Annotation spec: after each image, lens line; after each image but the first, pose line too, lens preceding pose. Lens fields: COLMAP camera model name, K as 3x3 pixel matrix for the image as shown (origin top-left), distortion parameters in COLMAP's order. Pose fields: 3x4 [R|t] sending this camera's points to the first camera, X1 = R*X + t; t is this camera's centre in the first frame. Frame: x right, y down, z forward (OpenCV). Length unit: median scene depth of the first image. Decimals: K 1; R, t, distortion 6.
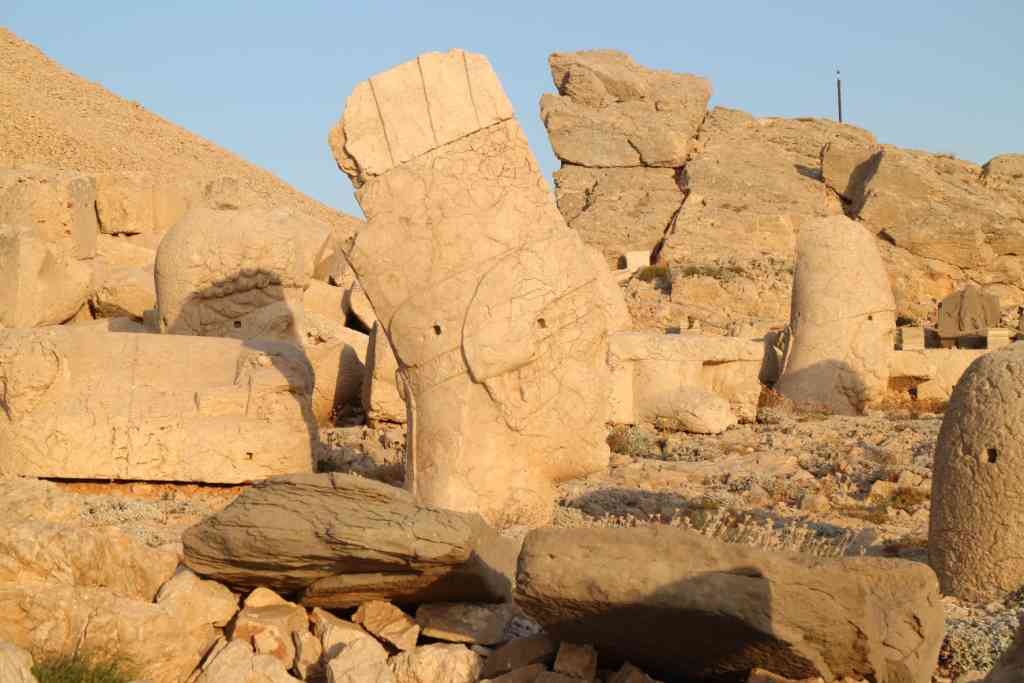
lens RADIAL K [[1838.2, 0, 516.1], [0, 1838.2, 342.9], [0, 0, 1]] dist [0.107902, 0.000000]
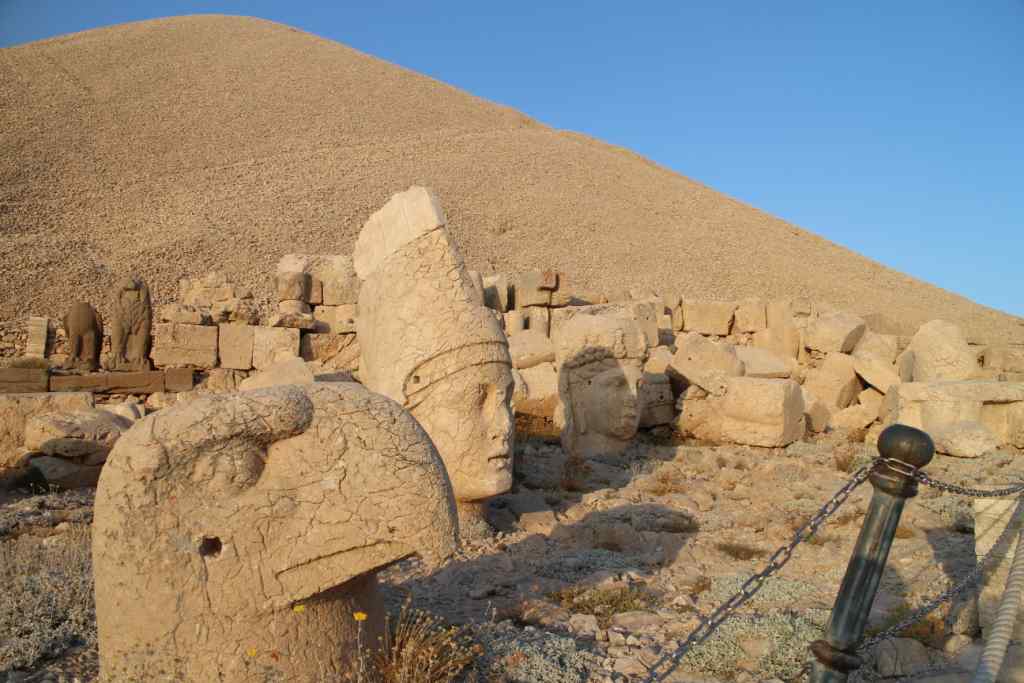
lens RADIAL K [[855.4, 0, 518.8], [0, 855.4, 345.2], [0, 0, 1]] dist [-0.138423, 0.110424]
pose [[0.731078, -0.050964, -0.680388, 0.321223], [0.012812, 0.998056, -0.060992, 0.002010], [0.682174, 0.035873, 0.730310, 0.403083]]
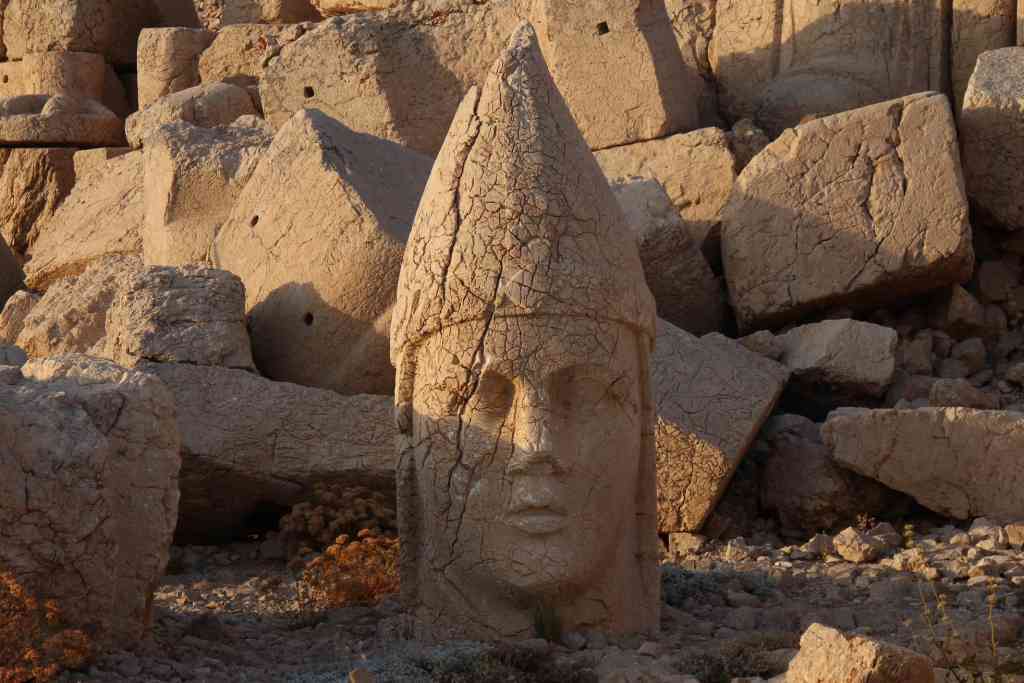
lens RADIAL K [[3215.2, 0, 515.3], [0, 3215.2, 341.5], [0, 0, 1]] dist [0.352586, 0.000000]
pose [[-0.153054, 0.027943, -0.987823, 0.727297], [0.043682, 0.998814, 0.021486, -0.020492], [0.987252, -0.039861, -0.154094, 1.452431]]
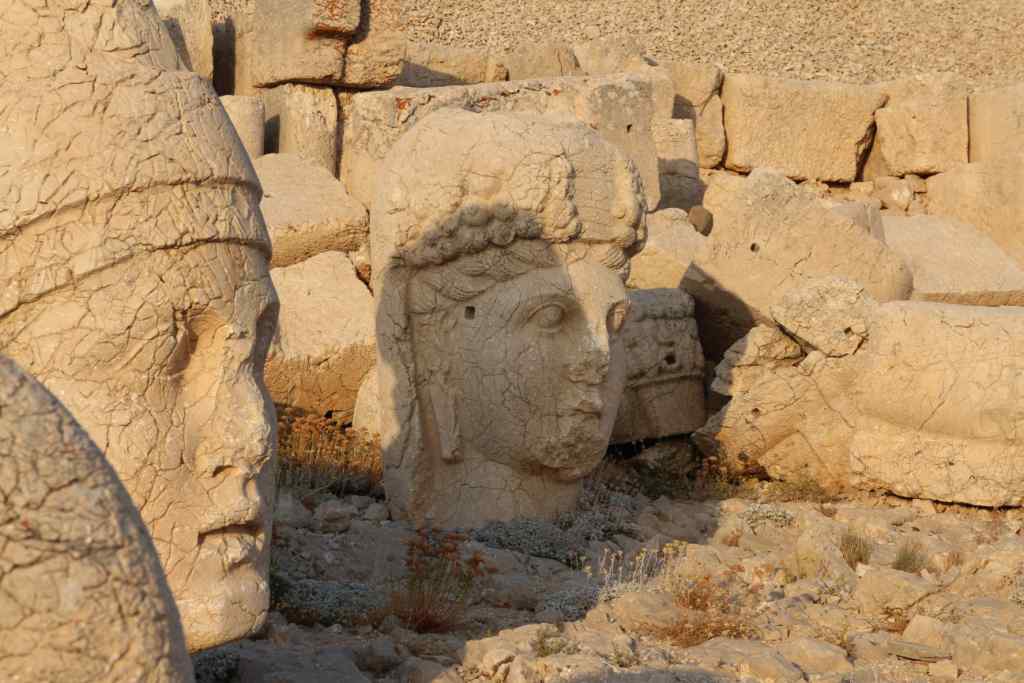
lens RADIAL K [[2476.5, 0, 520.1], [0, 2476.5, 344.4], [0, 0, 1]] dist [0.279066, 0.000000]
pose [[0.807285, -0.005674, -0.590135, 0.302674], [0.003446, 0.999982, -0.004902, 0.003203], [0.590152, 0.001924, 0.807290, 0.406291]]
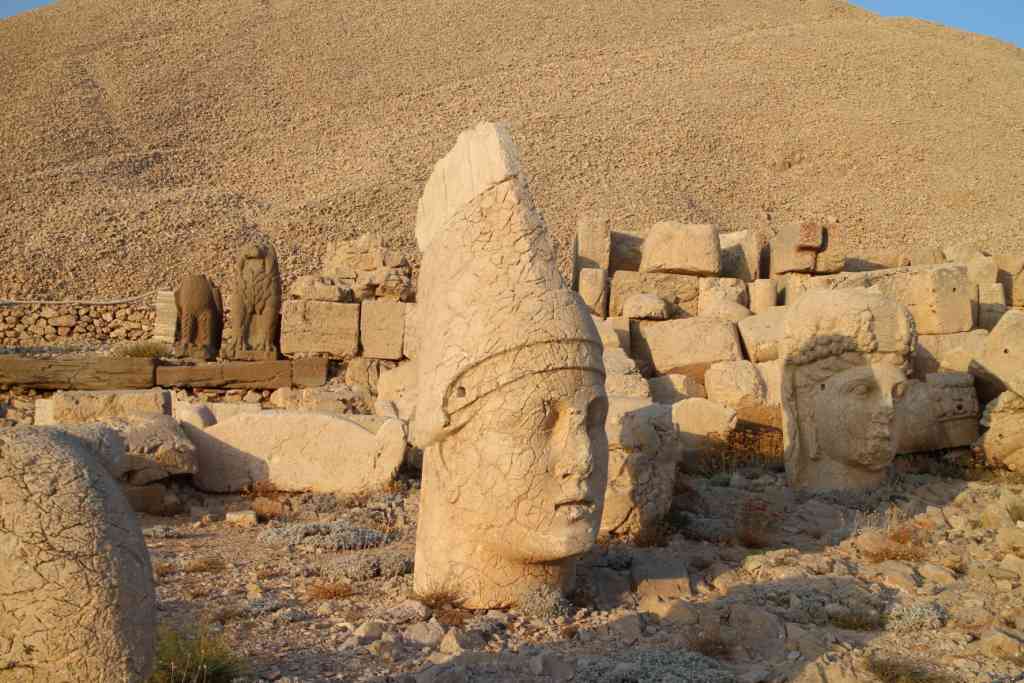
lens RADIAL K [[1130.5, 0, 520.7], [0, 1130.5, 343.0], [0, 0, 1]] dist [-0.037383, 0.000000]
pose [[0.507980, -0.031759, -0.860783, 0.354806], [-0.005820, 0.999171, -0.040300, -0.008235], [0.861349, 0.025482, 0.507374, 0.486513]]
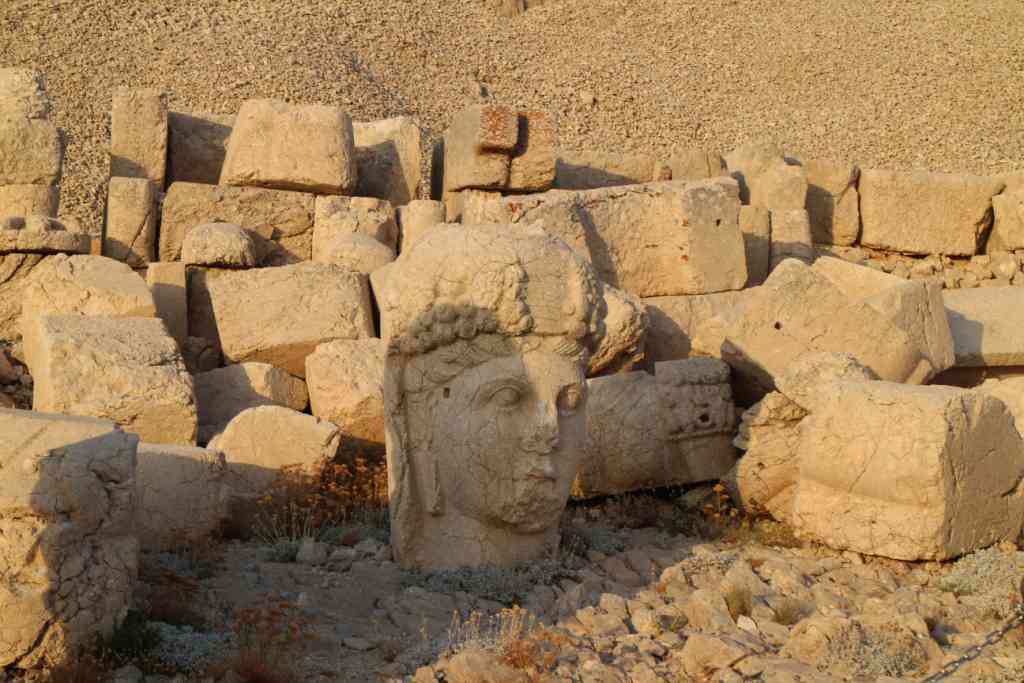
lens RADIAL K [[1838.2, 0, 505.2], [0, 1838.2, 341.3], [0, 0, 1]] dist [0.107902, 0.000000]
pose [[0.662410, -0.007435, -0.749105, 0.368113], [-0.001548, 0.999935, -0.011293, -0.021423], [0.749140, 0.008640, 0.662355, 0.571193]]
